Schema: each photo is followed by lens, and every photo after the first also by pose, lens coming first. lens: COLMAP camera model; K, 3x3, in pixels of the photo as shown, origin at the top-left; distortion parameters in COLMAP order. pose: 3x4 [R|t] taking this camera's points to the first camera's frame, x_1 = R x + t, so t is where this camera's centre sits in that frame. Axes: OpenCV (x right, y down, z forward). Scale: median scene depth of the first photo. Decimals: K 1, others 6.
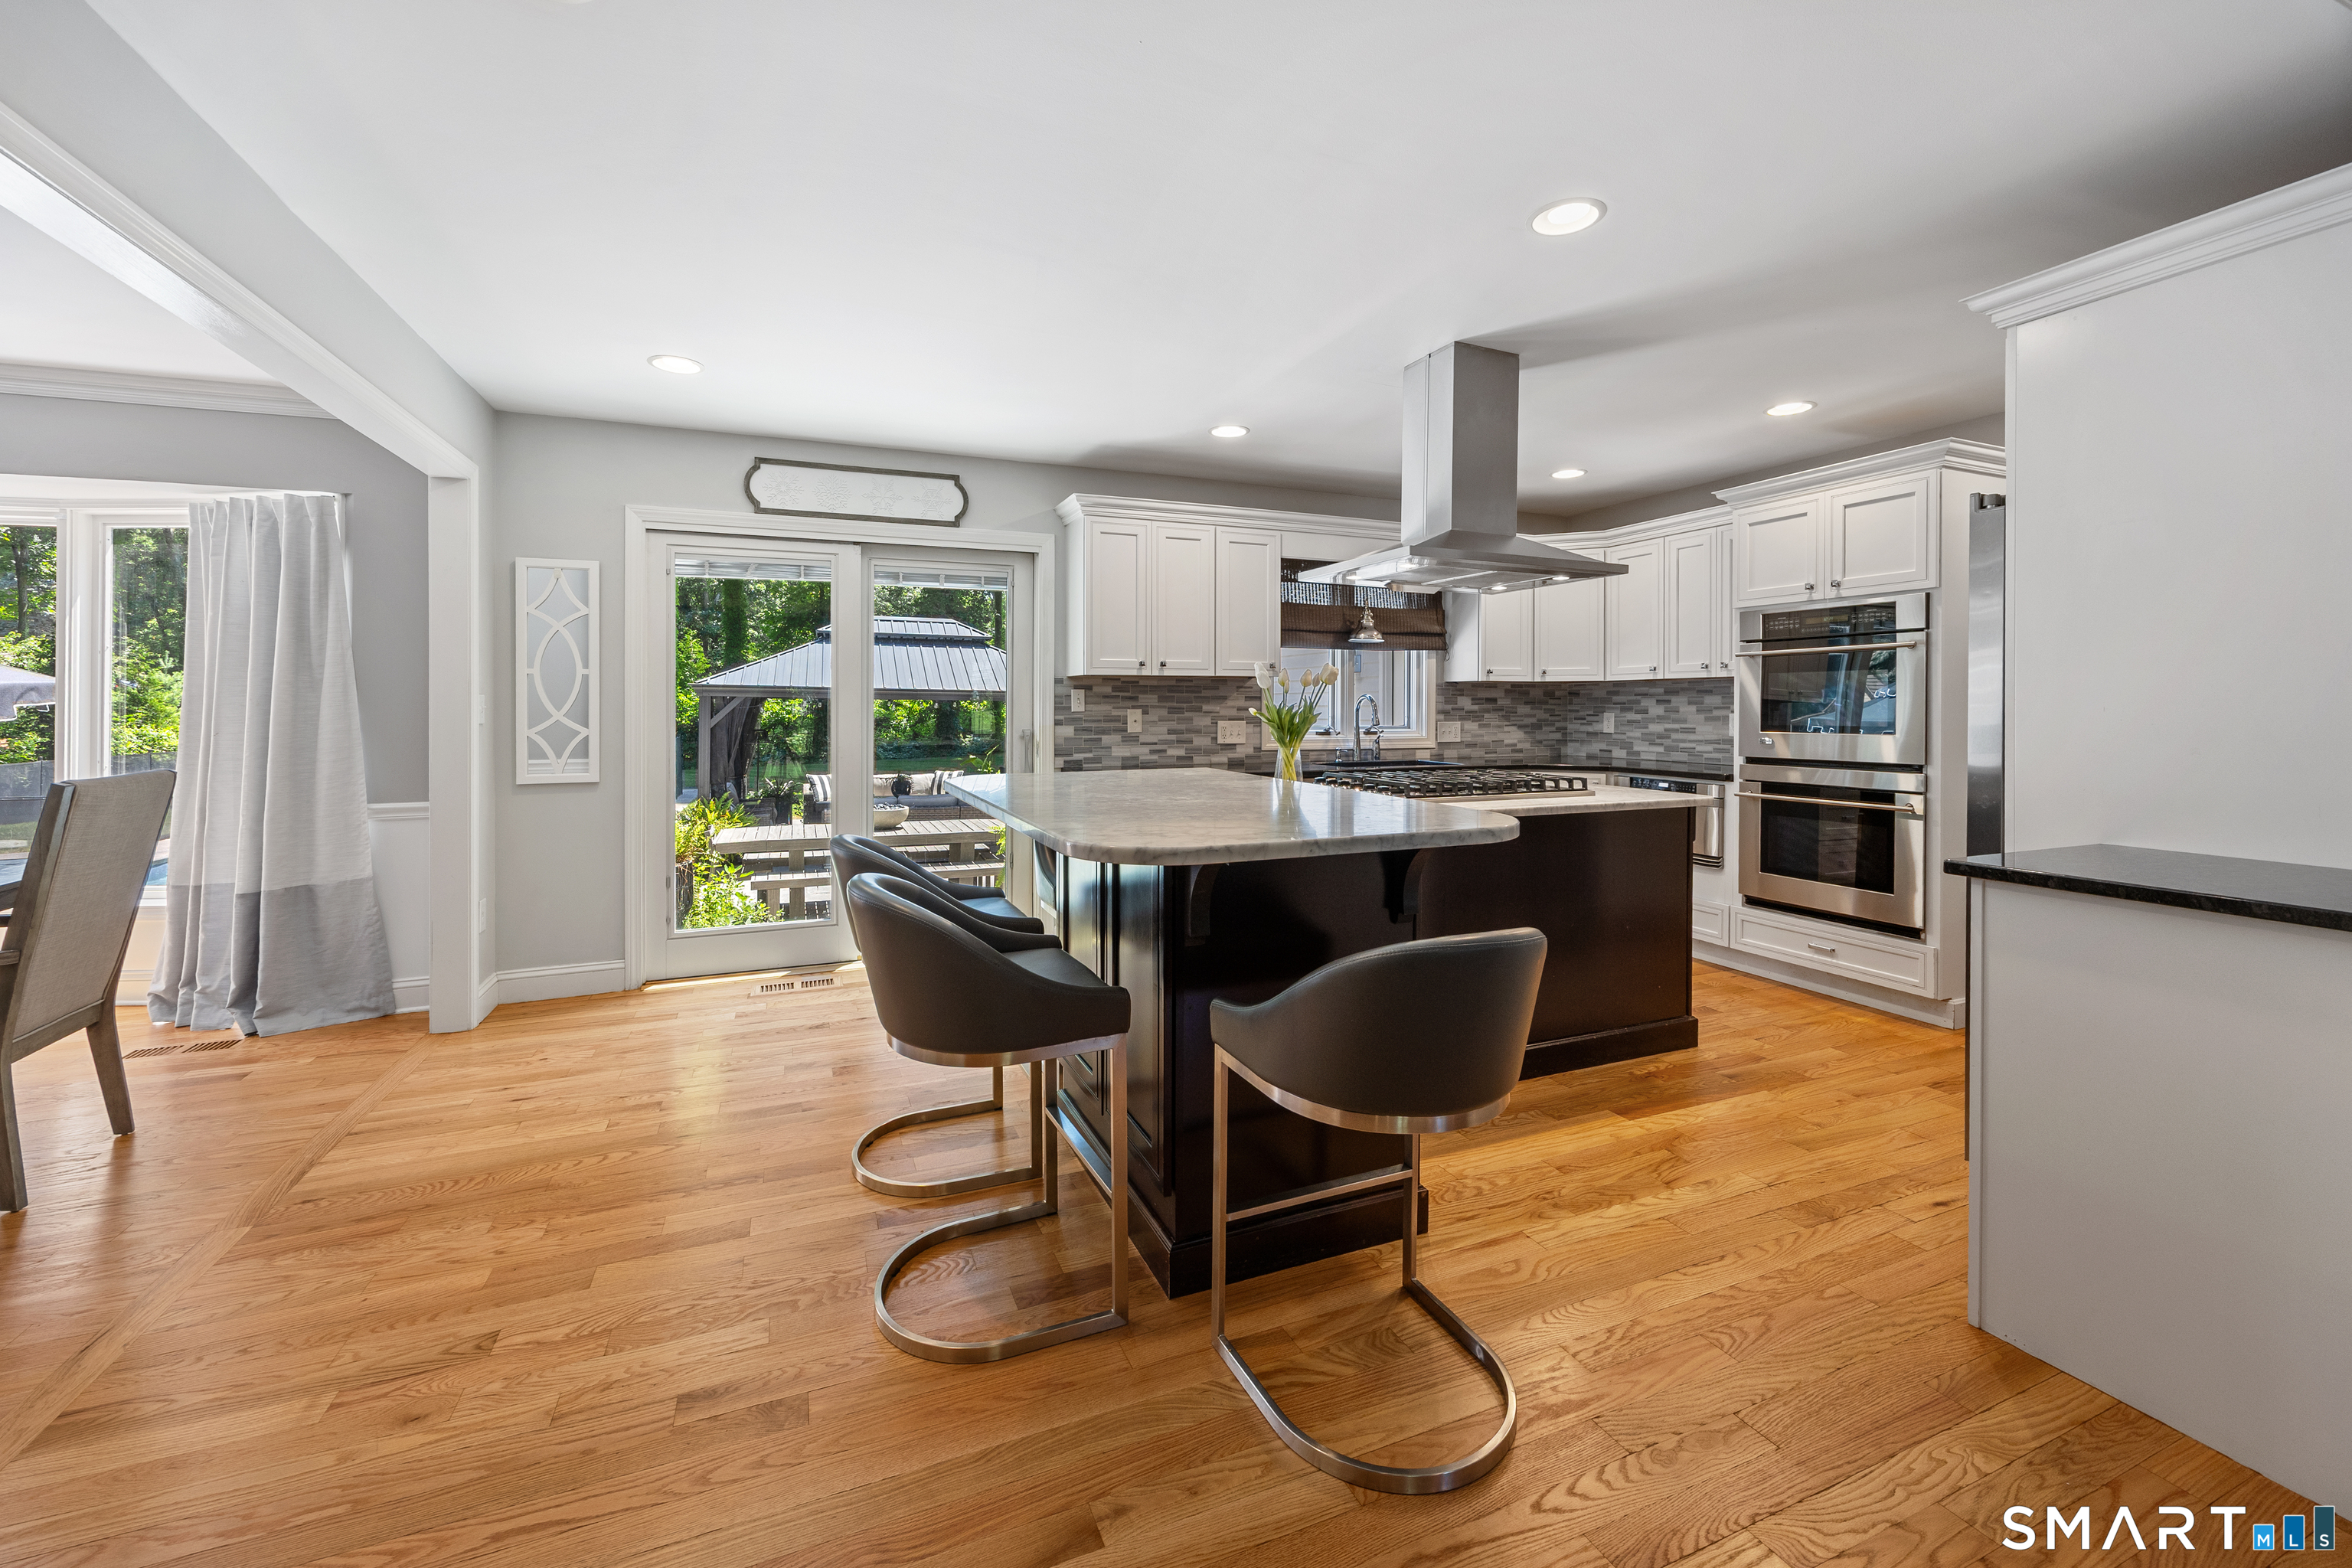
lens RADIAL K [[939.0, 0, 1171.5], [0, 939.0, 707.0], [0, 0, 1]] dist [-0.003773, -0.000035]
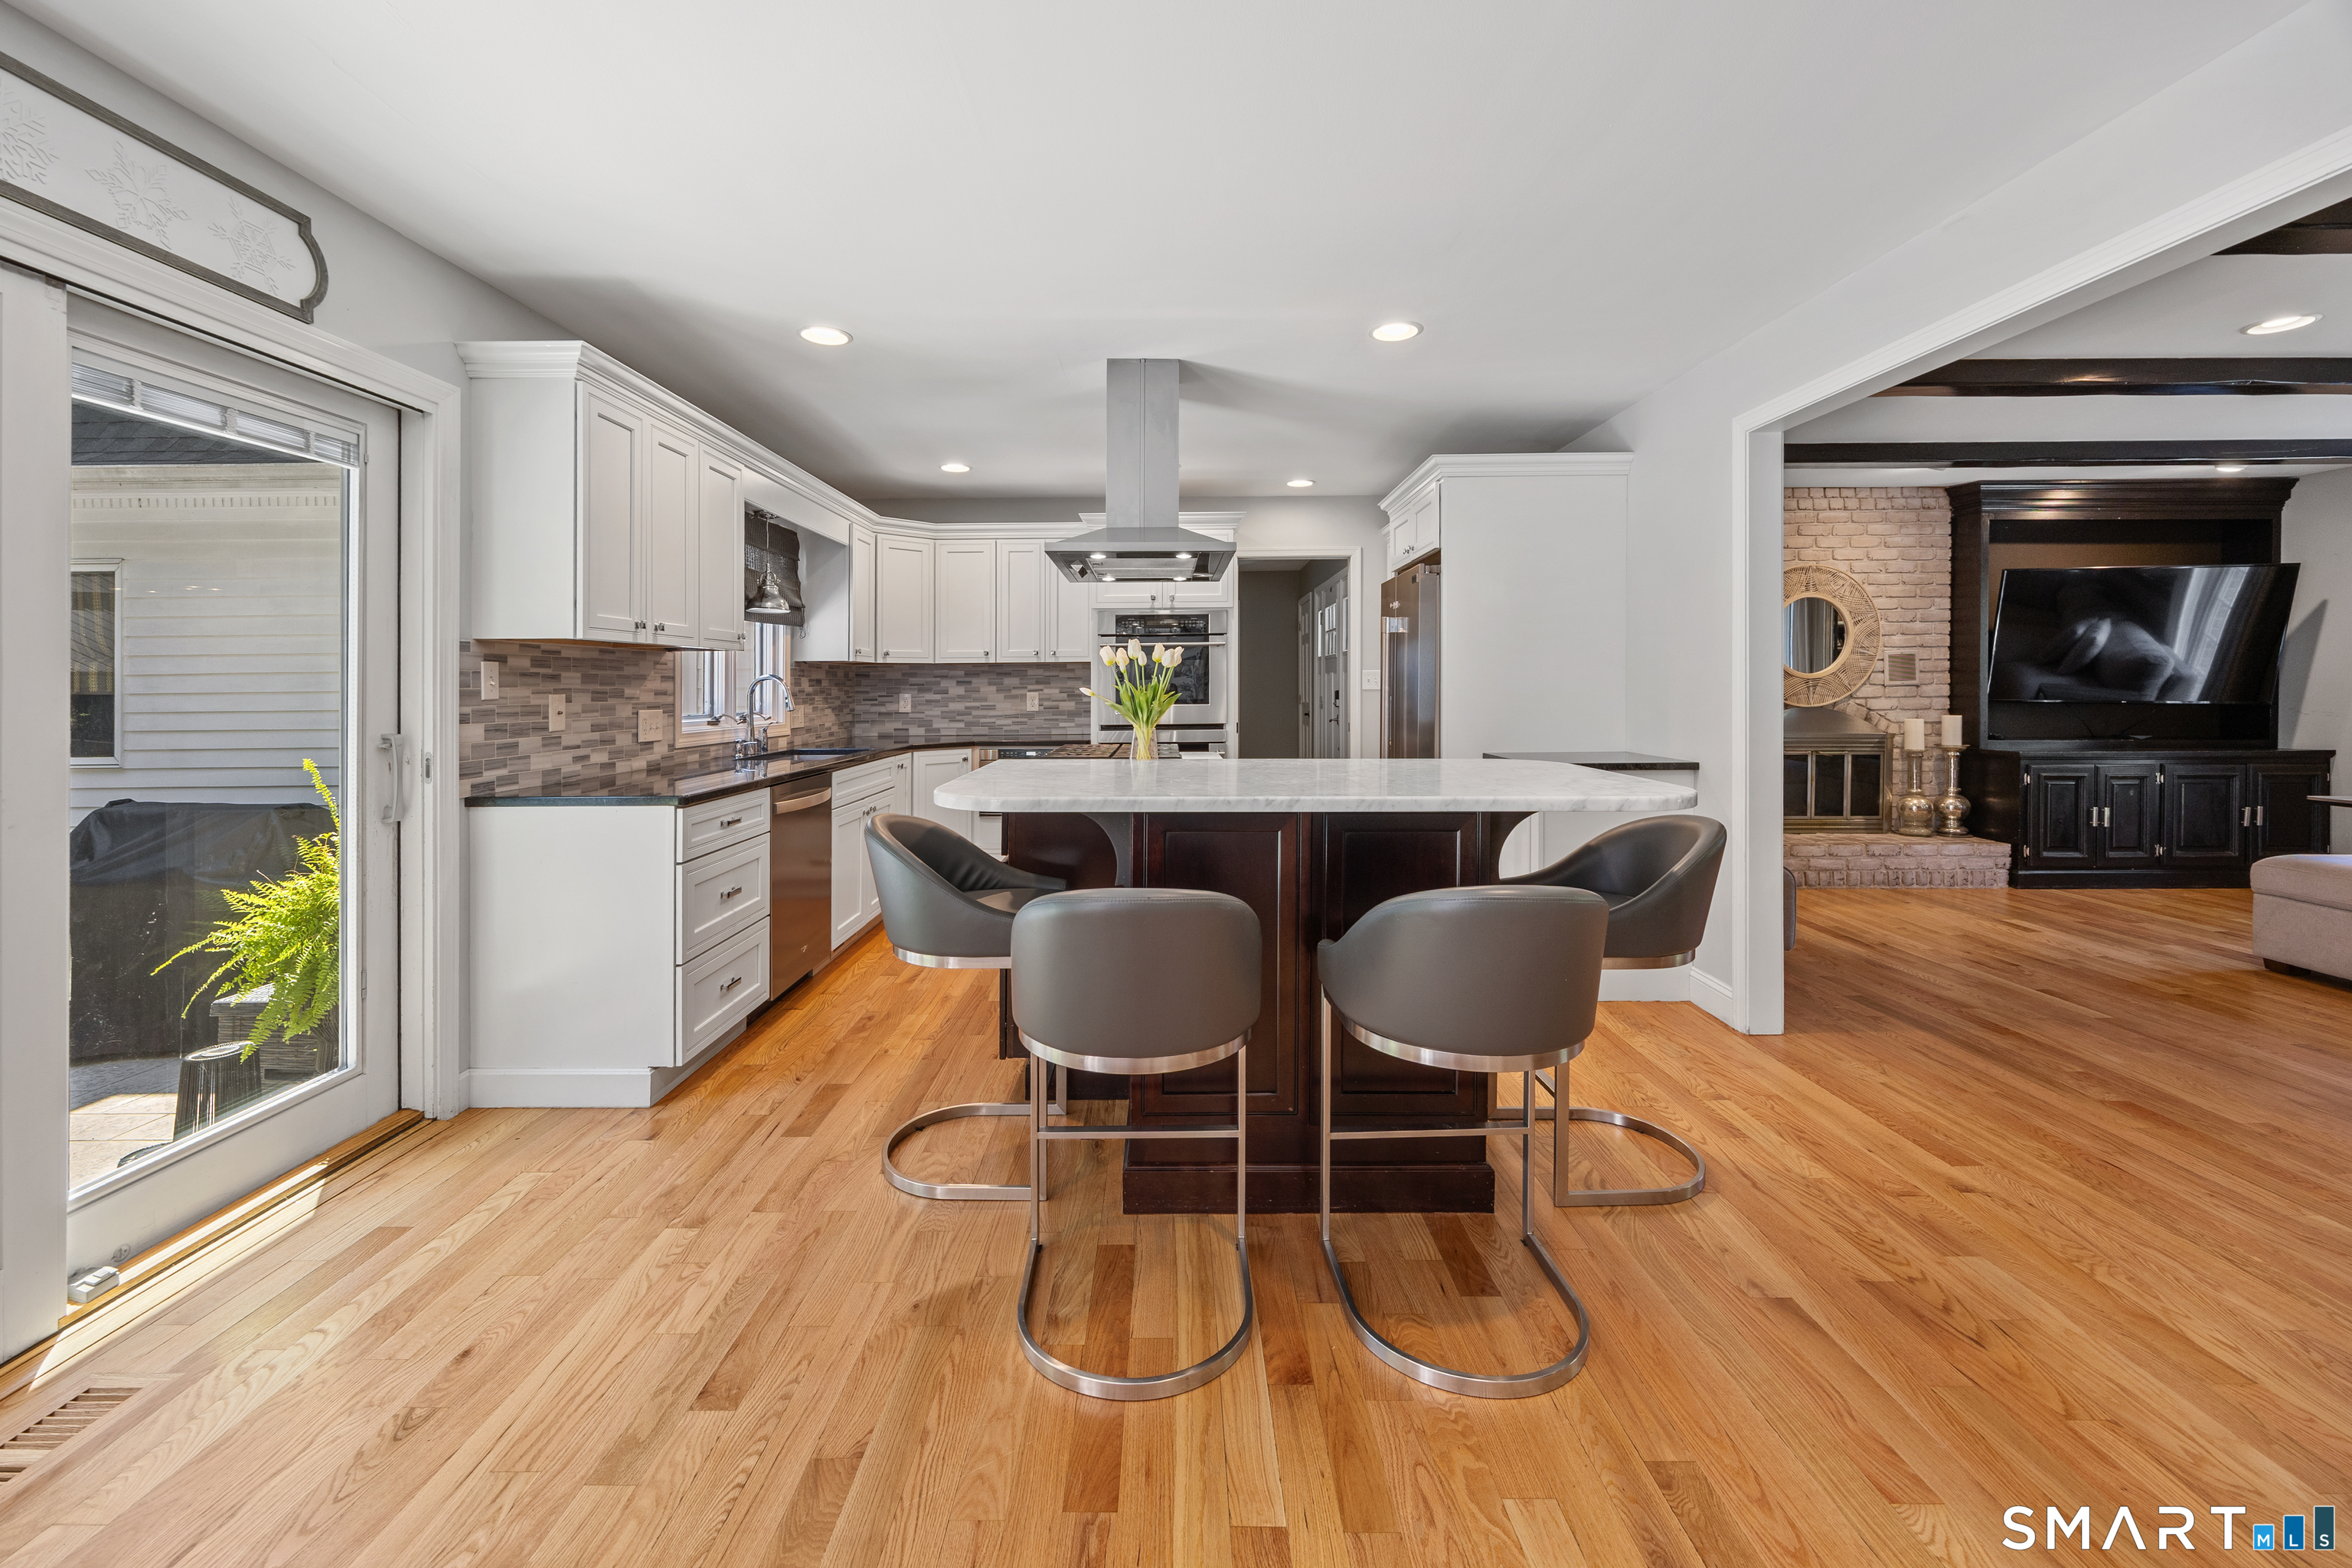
lens RADIAL K [[944.4, 0, 1176.5], [0, 944.4, 688.9], [0, 0, 1]] dist [0.000328, 0.000003]
pose [[0.376486, -0.006267, 0.926401, -0.464331], [0.008458, 0.999959, 0.003327, 0.000039], [-0.926384, 0.006583, 0.376524, 0.361850]]
